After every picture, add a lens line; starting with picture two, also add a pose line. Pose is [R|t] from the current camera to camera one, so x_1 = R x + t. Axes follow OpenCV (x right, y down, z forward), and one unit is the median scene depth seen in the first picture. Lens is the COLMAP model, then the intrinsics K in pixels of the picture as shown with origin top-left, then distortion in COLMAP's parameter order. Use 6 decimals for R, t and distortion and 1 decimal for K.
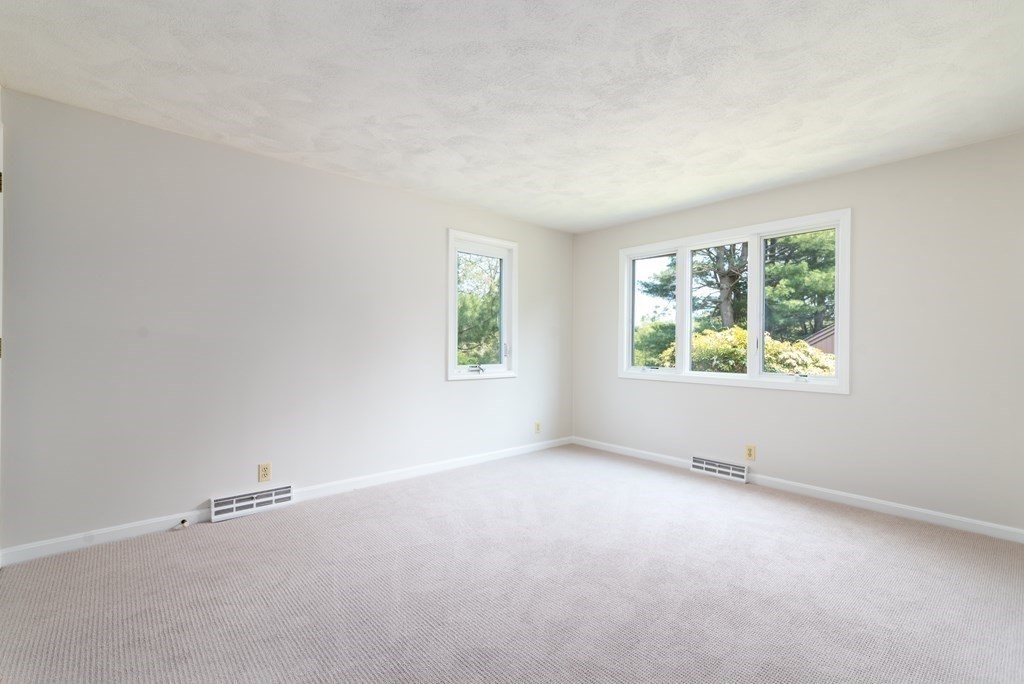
lens RADIAL K [[455.3, 0, 512.0], [0, 455.3, 342.0], [0, 0, 1]] dist [-0.000226, -0.000076]
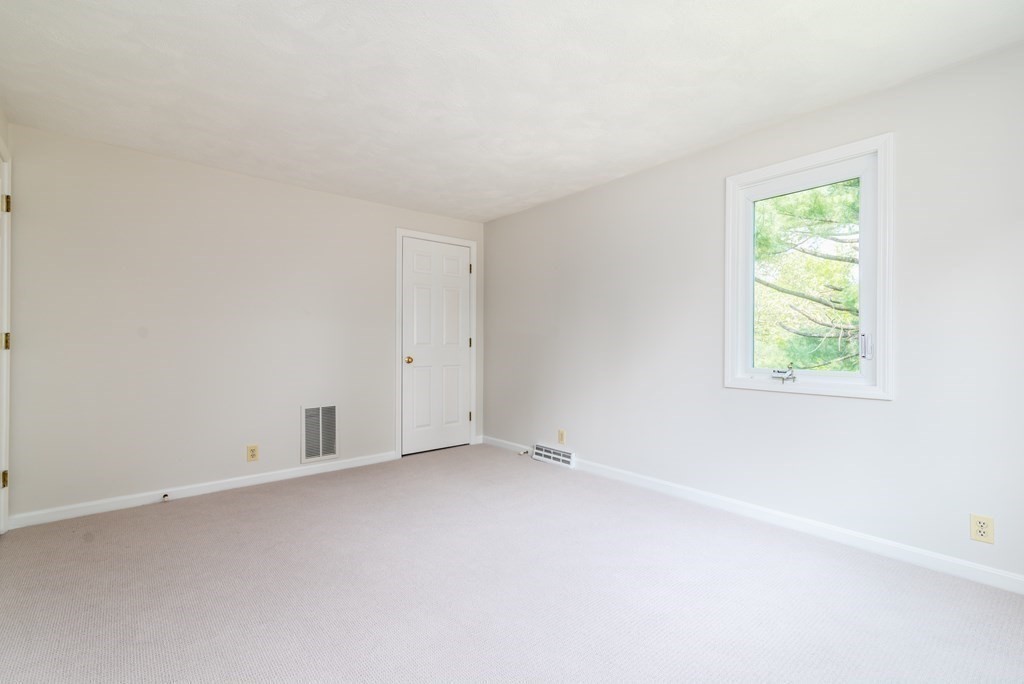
lens RADIAL K [[455.3, 0, 512.0], [0, 455.3, 342.0], [0, 0, 1]] dist [-0.000226, -0.000076]
pose [[-0.044551, -0.021332, -0.998779, 0.682578], [-0.003882, 0.999768, -0.021180, 0.033535], [0.999000, 0.002933, -0.044624, 0.789940]]
